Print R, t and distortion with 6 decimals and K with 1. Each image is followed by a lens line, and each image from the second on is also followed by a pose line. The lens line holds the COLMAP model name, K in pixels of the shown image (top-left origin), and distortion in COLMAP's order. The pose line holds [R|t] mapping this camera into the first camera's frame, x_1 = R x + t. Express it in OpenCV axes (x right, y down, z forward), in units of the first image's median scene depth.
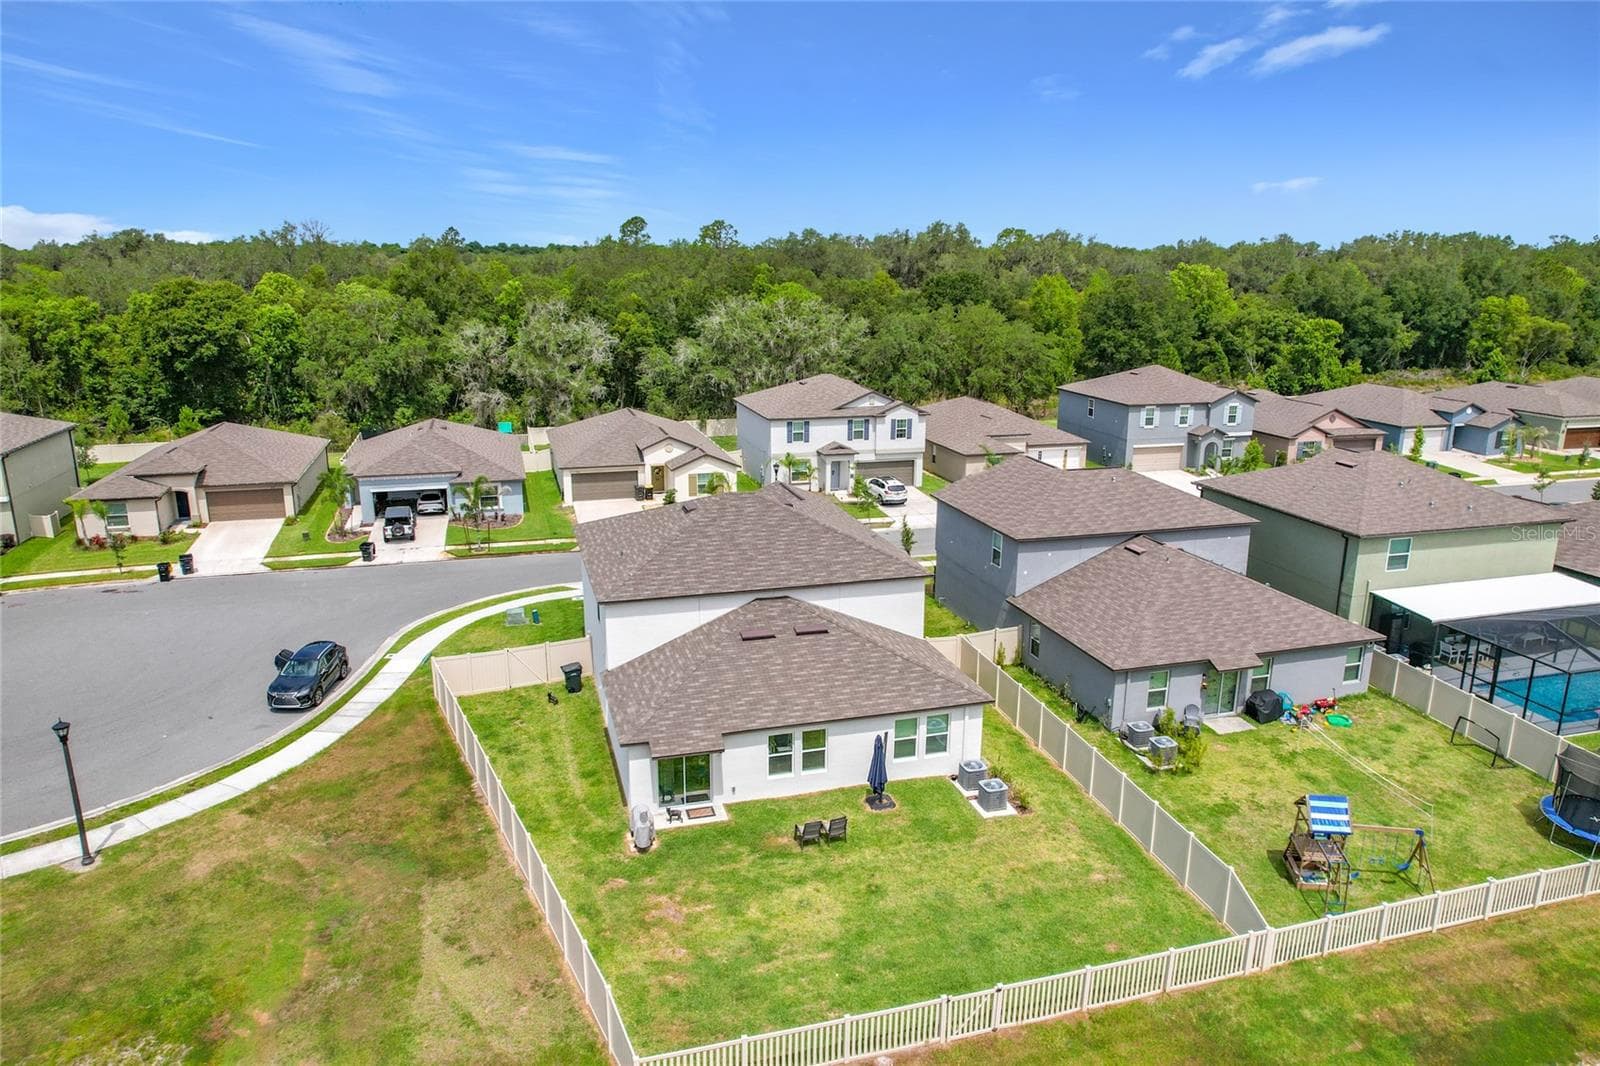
lens RADIAL K [[1062.1, 0, 815.8], [0, 1062.1, 524.5], [0, 0, 1]] dist [-0.073083, 0.056965]
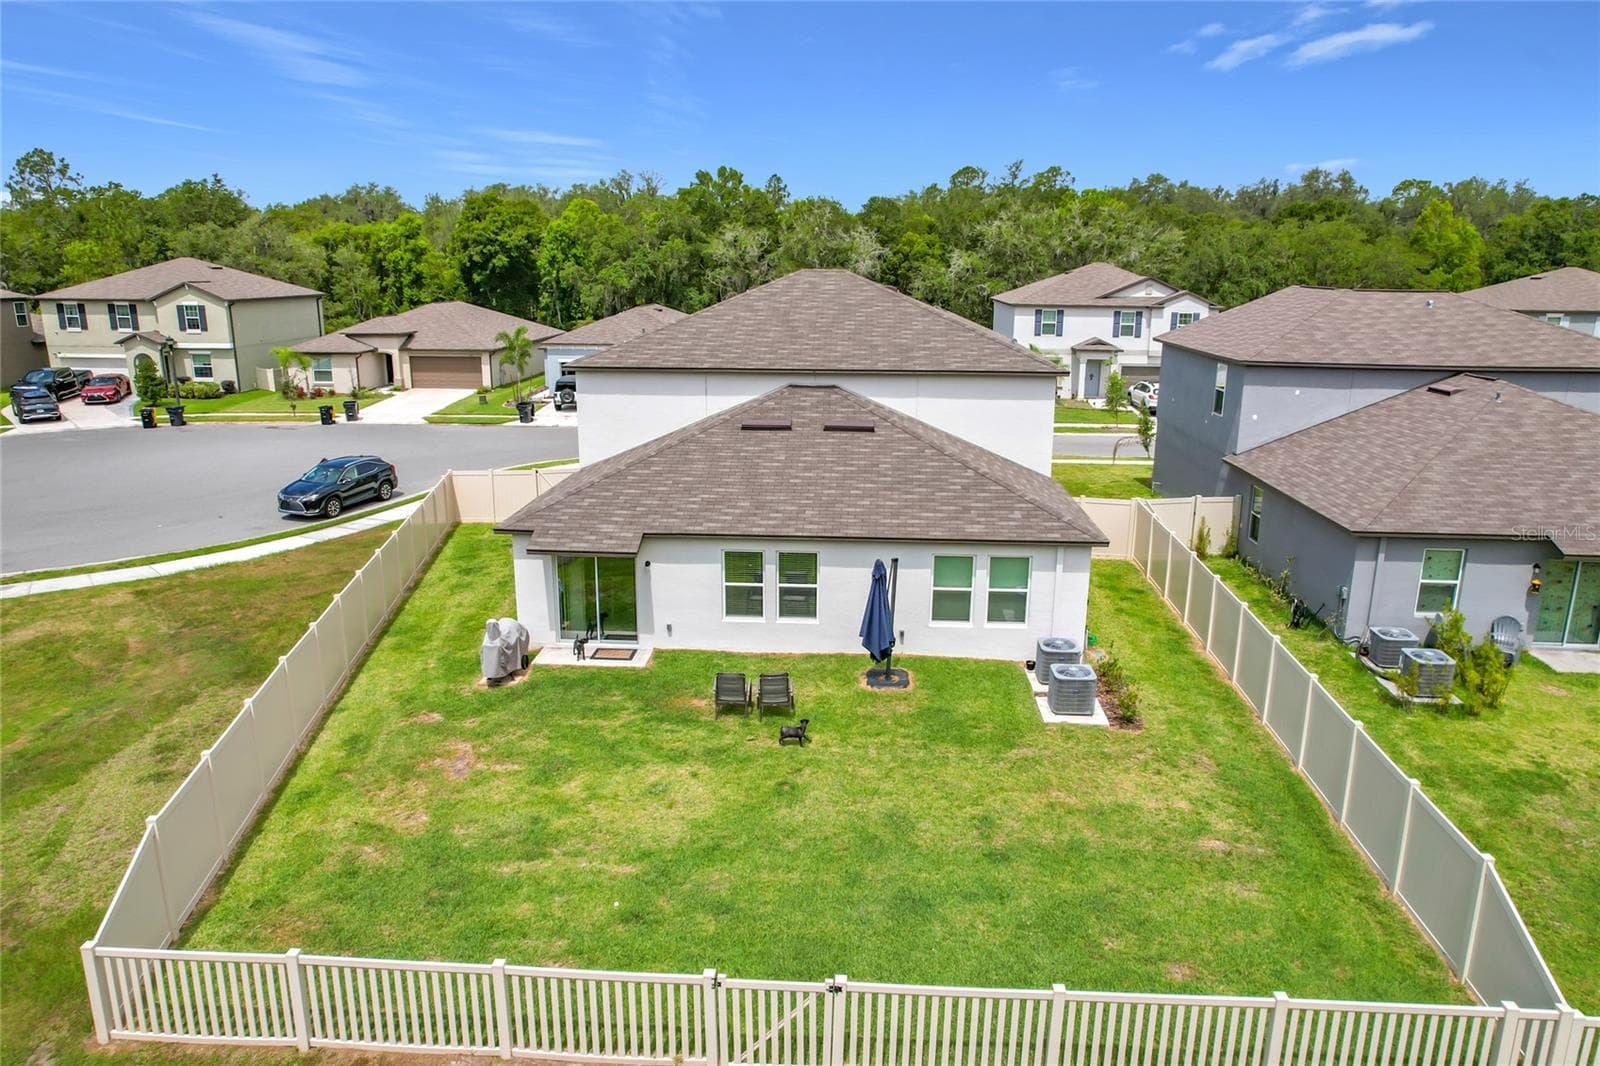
lens RADIAL K [[1062.1, 0, 815.8], [0, 1062.1, 524.5], [0, 0, 1]] dist [-0.073083, 0.056965]
pose [[0.940612, 0.080503, -0.329800, 0.189805], [-0.081970, 0.996590, 0.009479, 0.148899], [0.329438, 0.018118, 0.944003, 0.350355]]
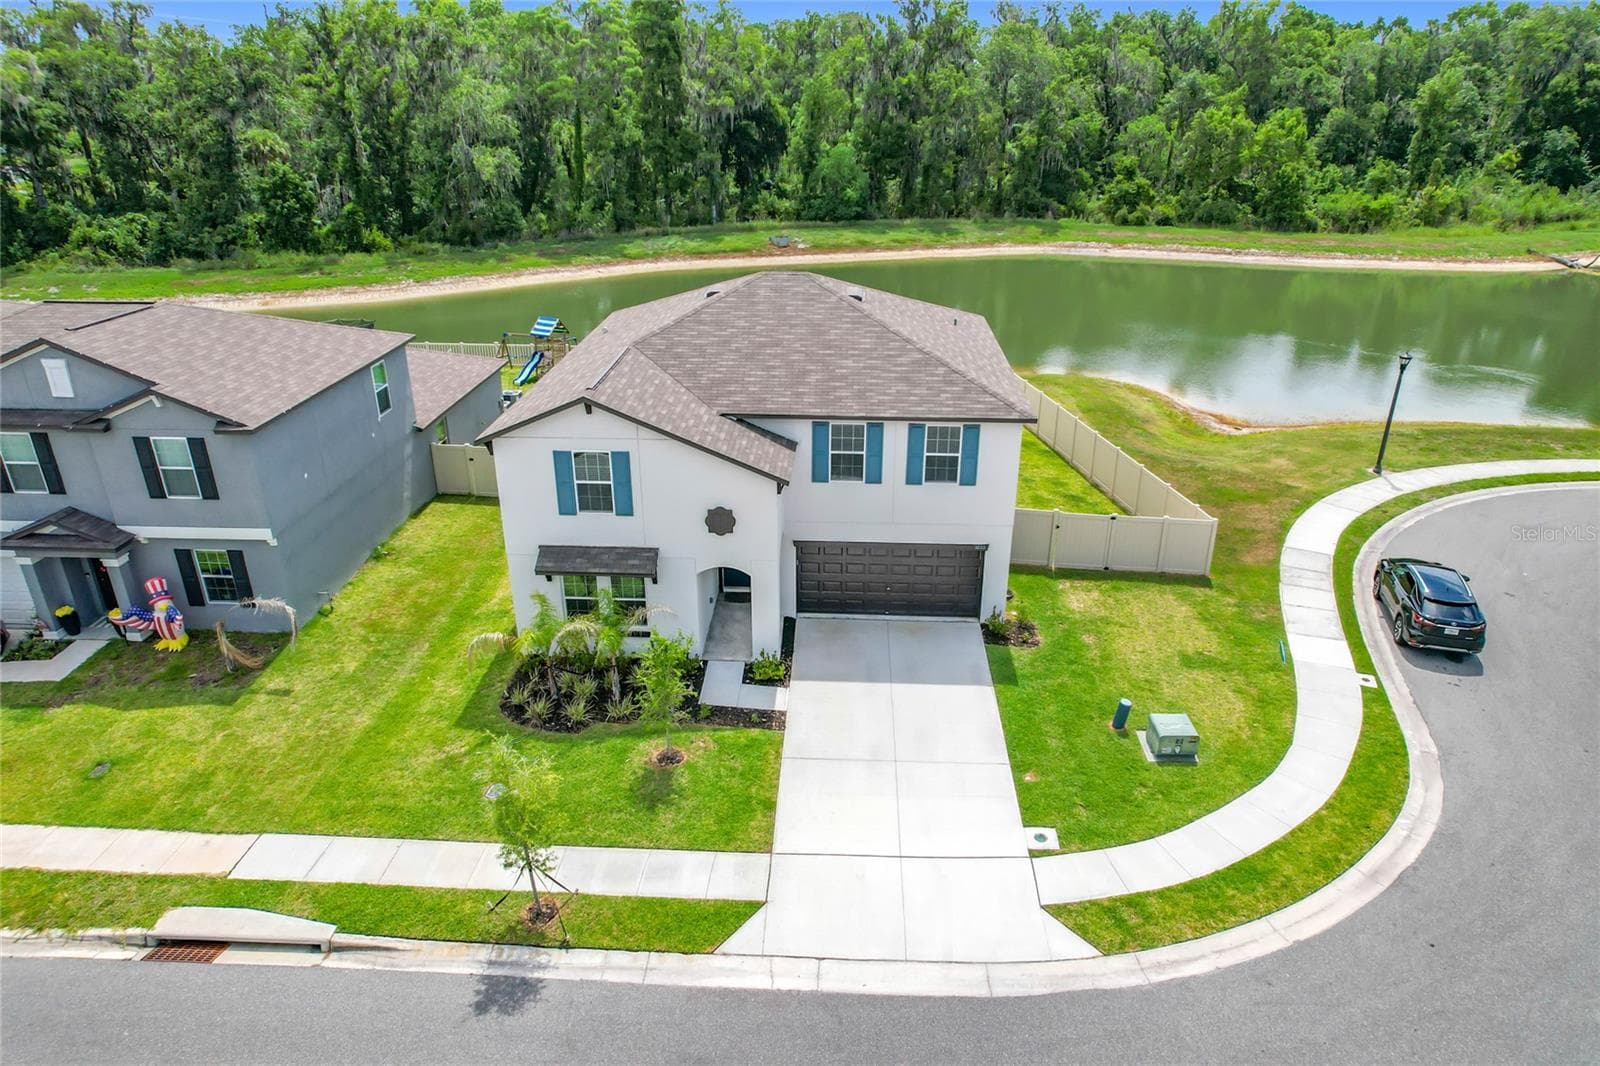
lens RADIAL K [[1015.6, 0, 815.0], [0, 1015.6, 535.1], [0, 0, 1]] dist [-0.076307, 0.078265]
pose [[-0.943936, -0.145850, 0.296163, -0.337412], [0.068261, 0.791497, 0.607349, -0.321163], [-0.322994, 0.593515, -0.737167, 1.726955]]
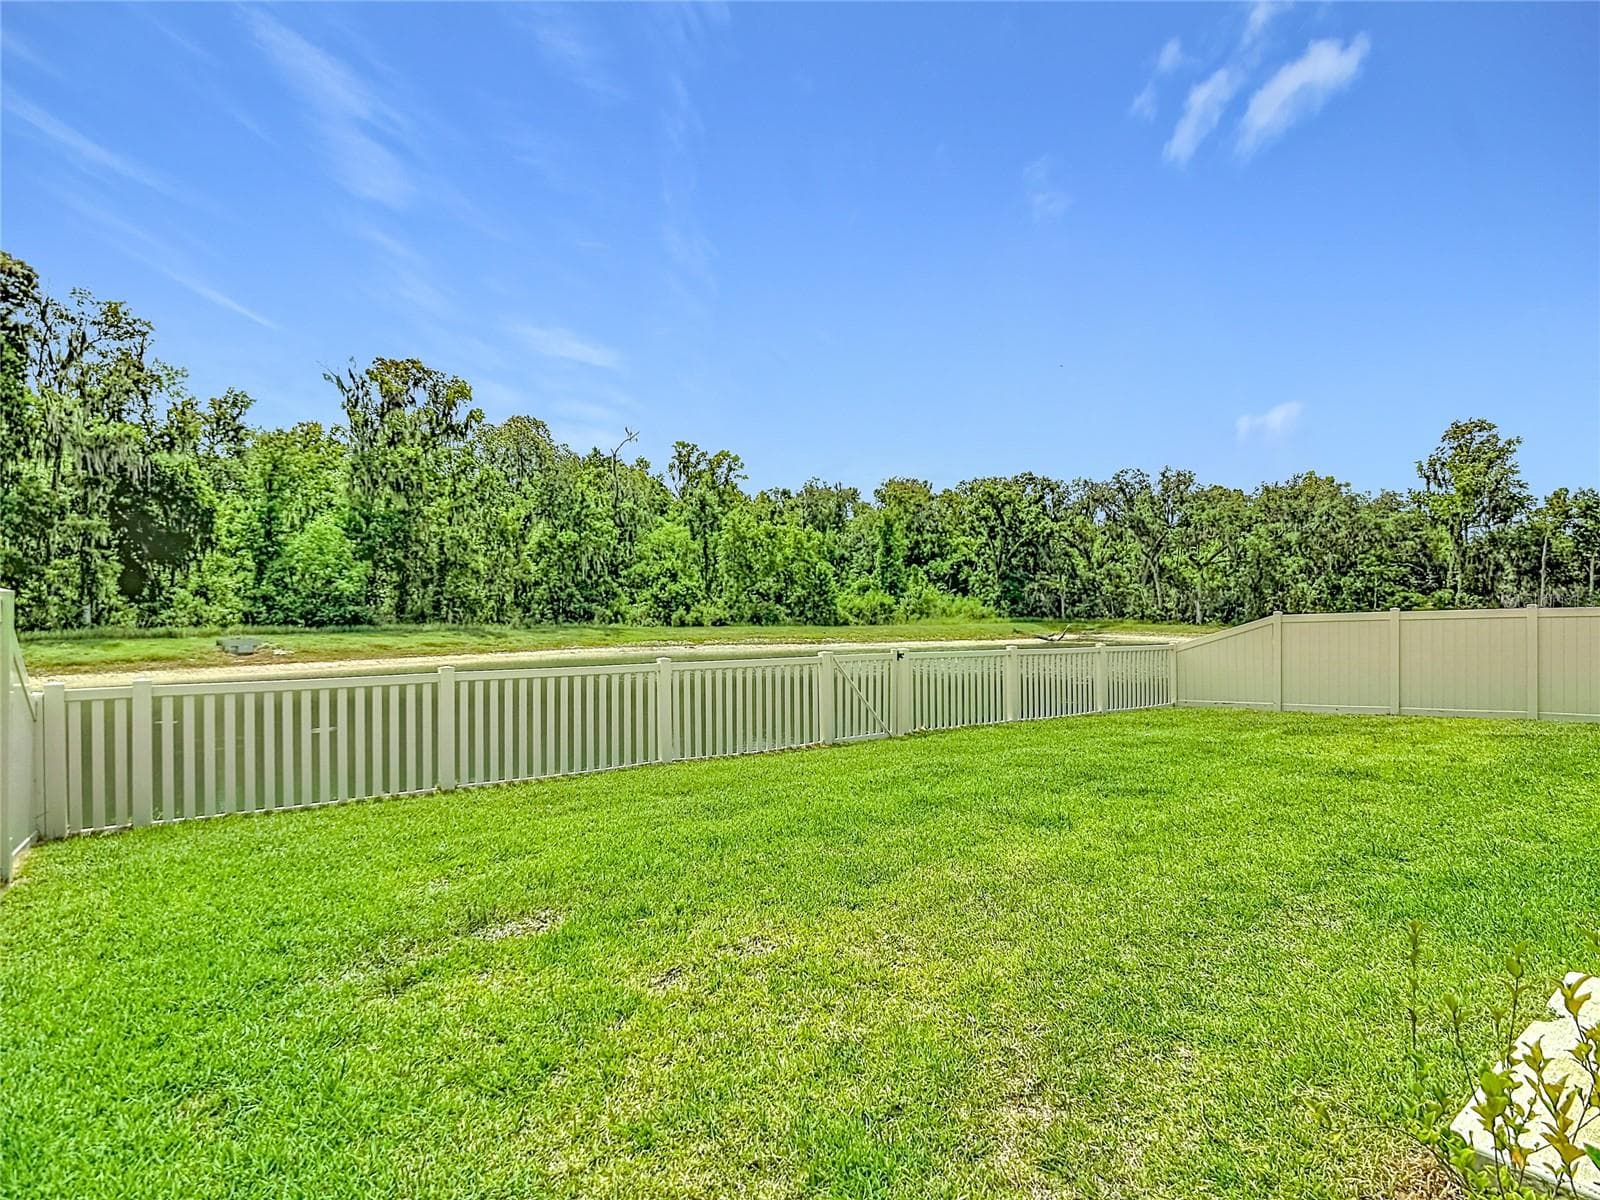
lens RADIAL K [[837.5, 0, 805.7], [0, 837.5, 609.1], [0, 0, 1]] dist [0.025267, -0.046991]
pose [[-0.938665, -0.010814, -0.344660, 0.230533], [-0.094274, 0.969477, 0.226334, 0.201425], [0.331693, 0.244944, -0.911034, 0.880962]]
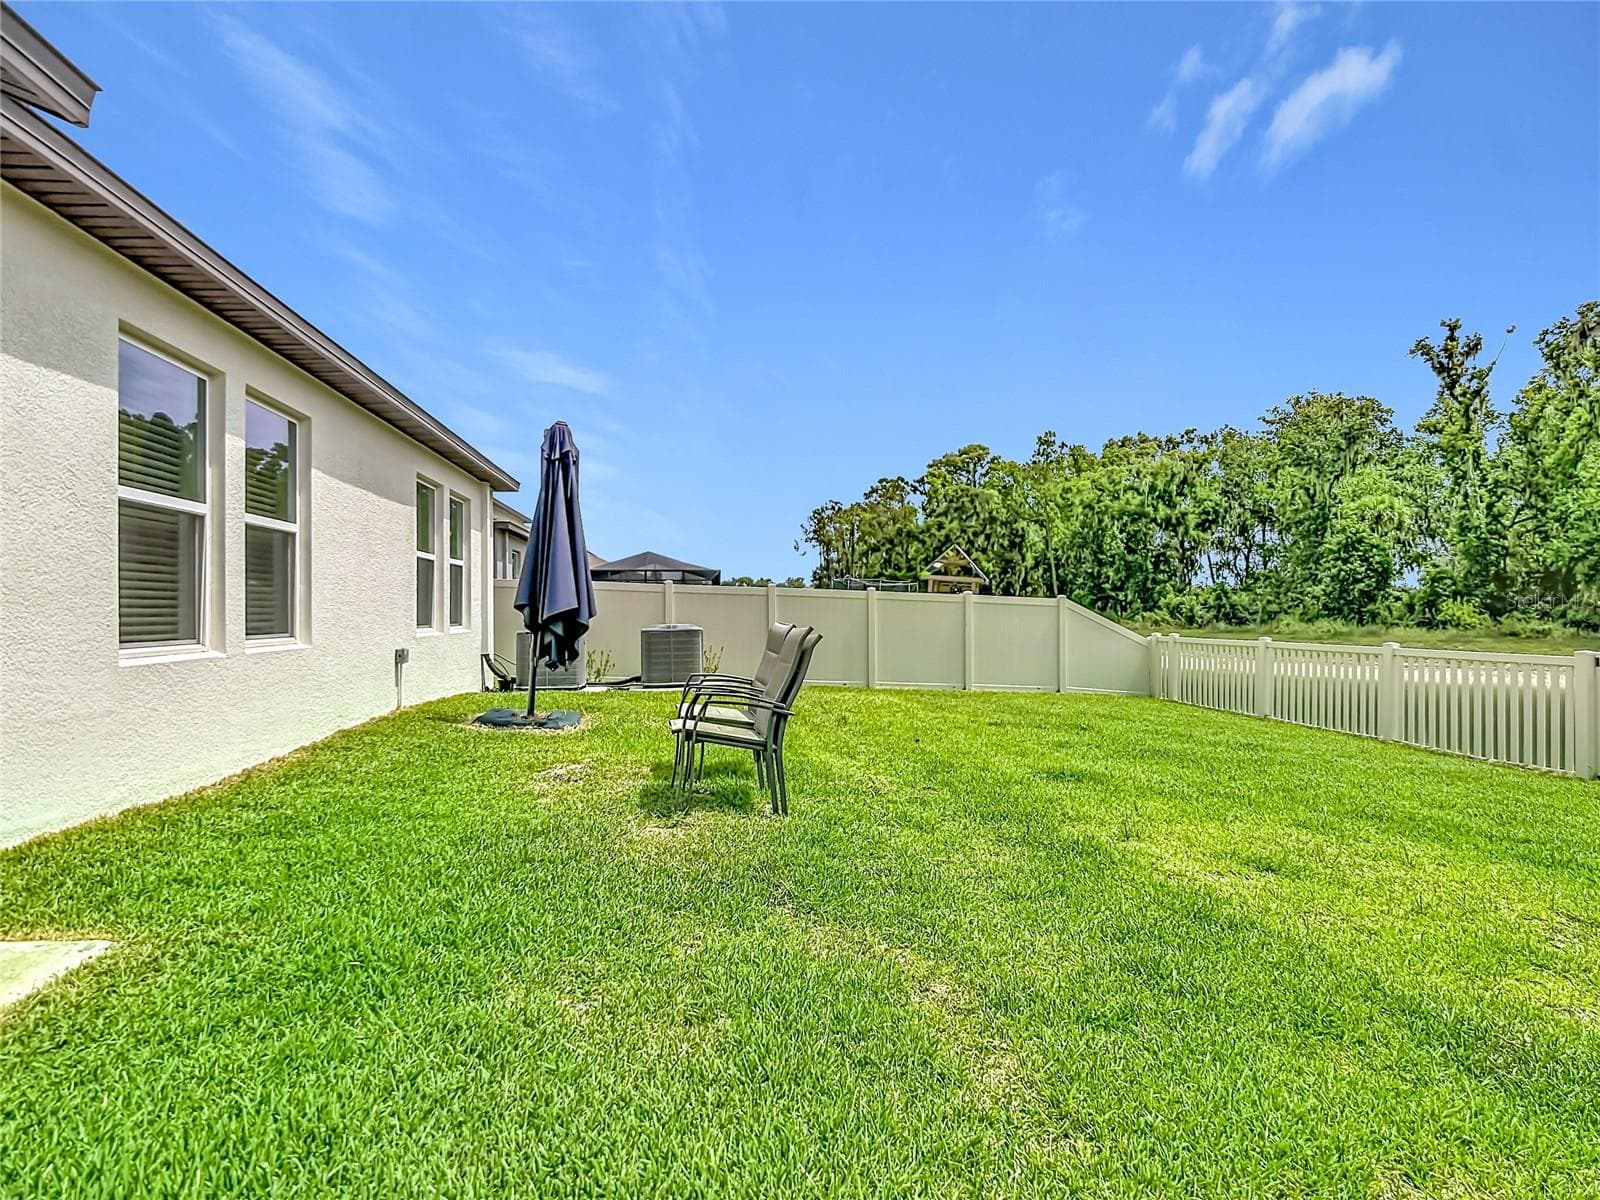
lens RADIAL K [[850.0, 0, 799.8], [0, 850.0, 616.5], [0, 0, 1]] dist [-0.001044, -0.017006]
pose [[0.153519, -0.019522, 0.987953, -0.117962], [0.243836, 0.969636, -0.018730, 0.224053], [-0.957589, 0.243774, 0.153618, 0.789655]]
